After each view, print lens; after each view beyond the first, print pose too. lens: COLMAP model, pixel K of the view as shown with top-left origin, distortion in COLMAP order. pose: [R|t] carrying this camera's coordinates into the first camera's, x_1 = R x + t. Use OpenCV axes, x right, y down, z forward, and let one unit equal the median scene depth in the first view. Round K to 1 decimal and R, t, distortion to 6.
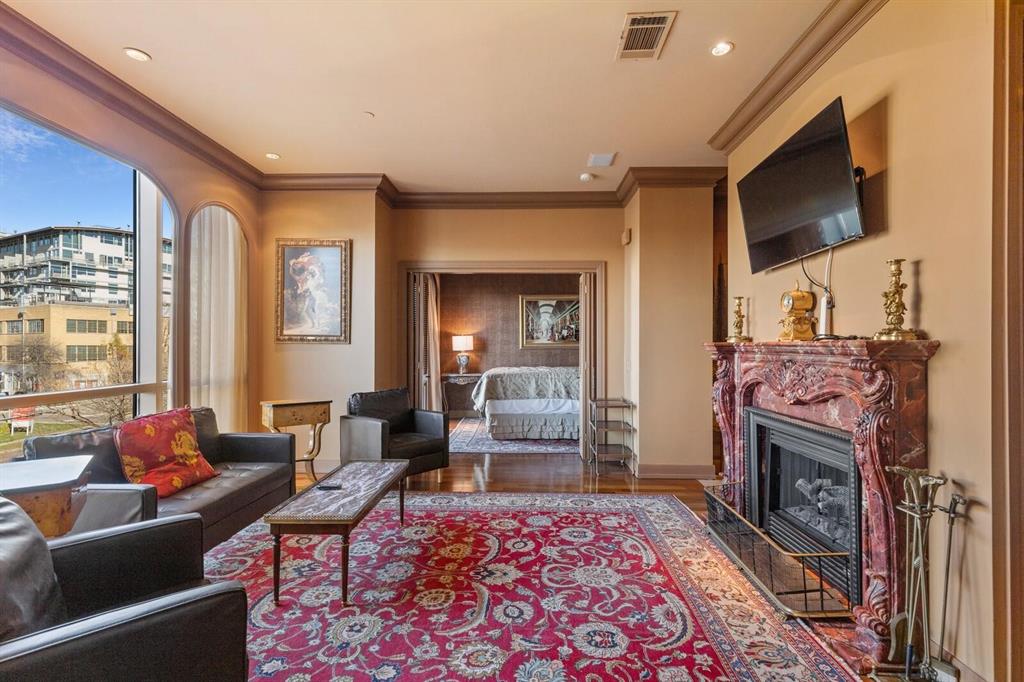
lens RADIAL K [[466.9, 0, 508.9], [0, 466.9, 345.7], [0, 0, 1]] dist [0.011391, -0.001348]
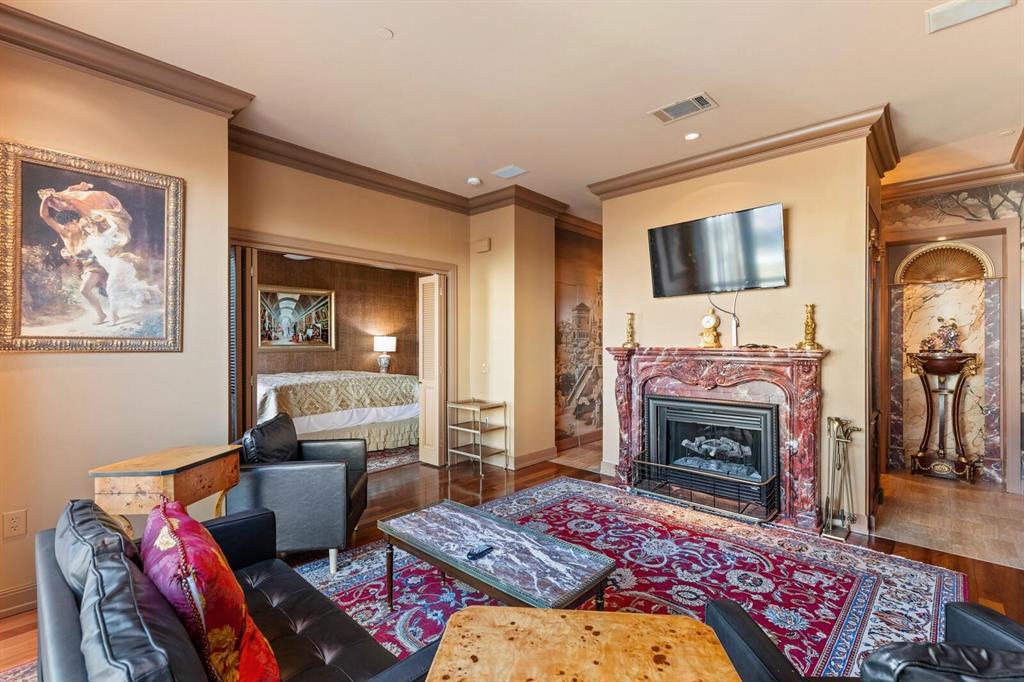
lens RADIAL K [[466.9, 0, 502.1], [0, 466.9, 345.4], [0, 0, 1]] dist [0.011391, -0.001348]
pose [[0.655761, -0.006888, 0.754937, -0.815077], [0.002381, 0.999972, 0.007055, -0.024663], [-0.754965, -0.002829, 0.655759, 0.440735]]
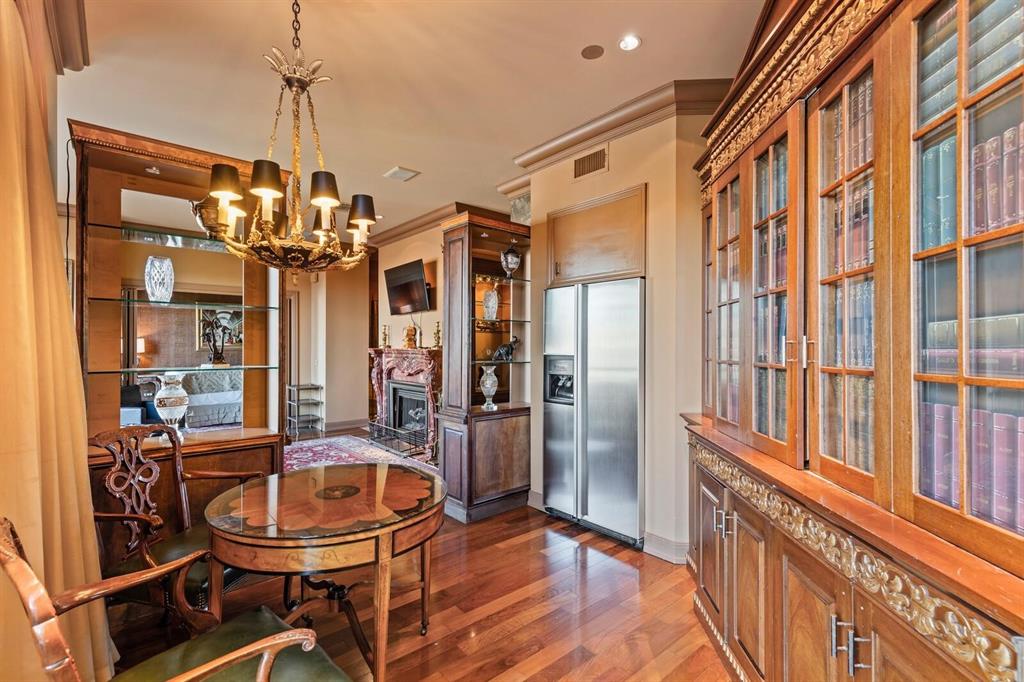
lens RADIAL K [[466.9, 0, 508.9], [0, 466.9, 341.8], [0, 0, 1]] dist [0.011391, -0.001348]
pose [[0.736812, 0.001632, 0.676095, -0.498499], [-0.000071, 0.999997, -0.002337, -0.032154], [-0.676097, 0.001674, 0.736811, -0.885333]]
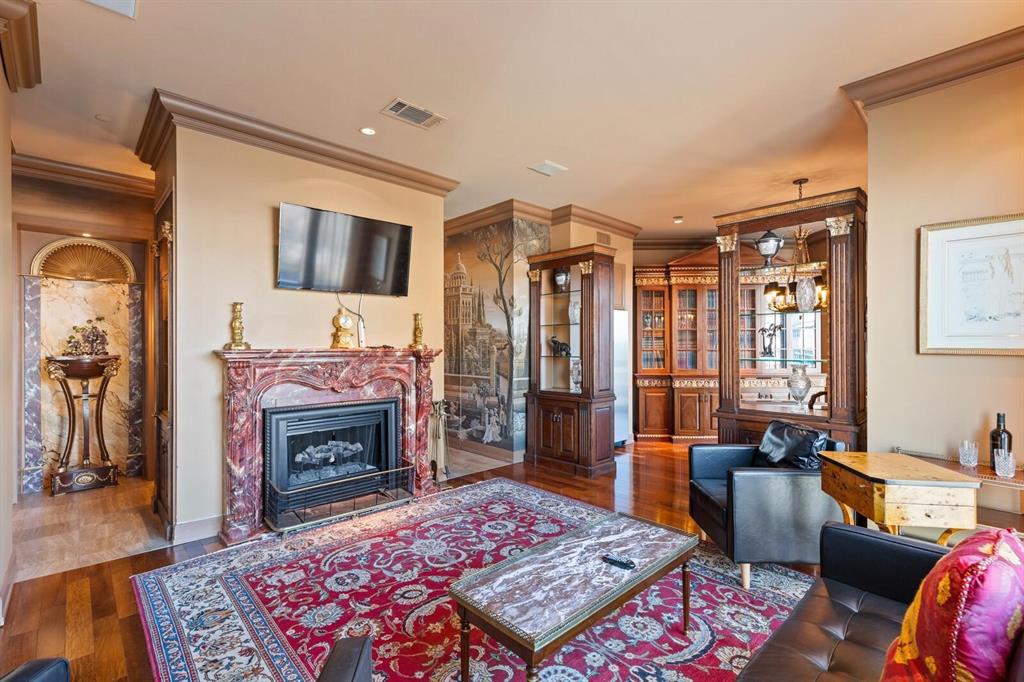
lens RADIAL K [[466.9, 0, 528.7], [0, 466.9, 344.7], [0, 0, 1]] dist [0.011391, -0.001348]
pose [[-0.736998, -0.000025, 0.675895, -0.674192], [-0.000897, 0.999999, -0.000941, -0.017565], [-0.675894, -0.001300, -0.736998, 1.432244]]
